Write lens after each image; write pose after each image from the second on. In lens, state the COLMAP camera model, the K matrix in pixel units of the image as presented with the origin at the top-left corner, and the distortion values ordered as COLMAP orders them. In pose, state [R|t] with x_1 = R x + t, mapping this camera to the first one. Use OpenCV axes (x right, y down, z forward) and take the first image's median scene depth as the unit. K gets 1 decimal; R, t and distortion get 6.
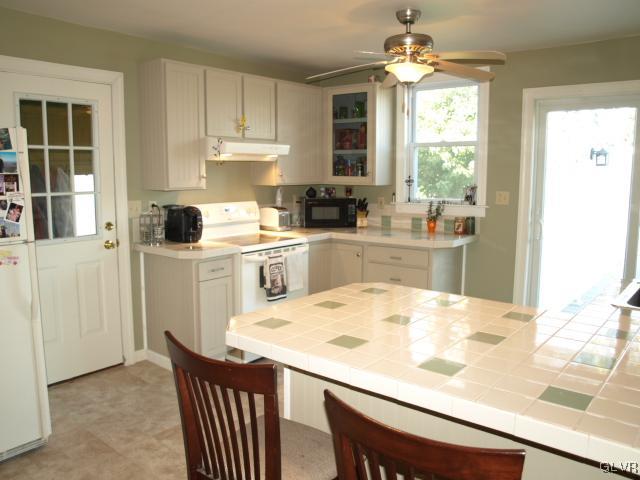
lens RADIAL K [[516.5, 0, 320.0], [0, 516.5, 240.0], [0, 0, 1]] dist [-0.062552, -0.000720]
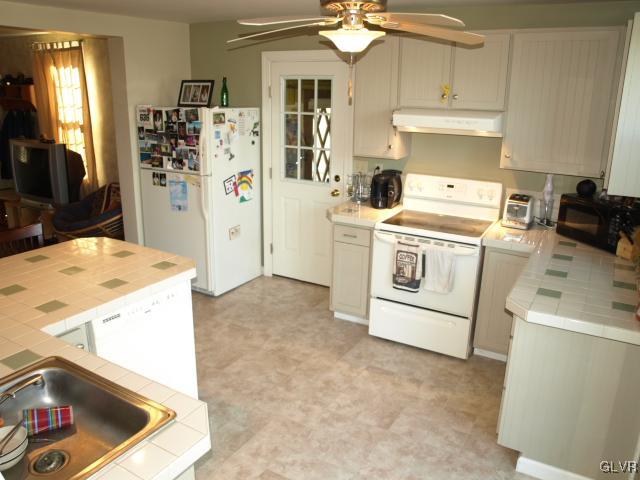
lens RADIAL K [[547.4, 0, 312.9], [0, 547.4, 236.4], [0, 0, 1]] dist [-0.069411, 0.081595]
pose [[0.133549, 0.268545, -0.953964, 0.815689], [-0.146478, 0.957364, 0.248996, -0.198388], [0.980158, 0.106482, 0.167191, 0.685216]]
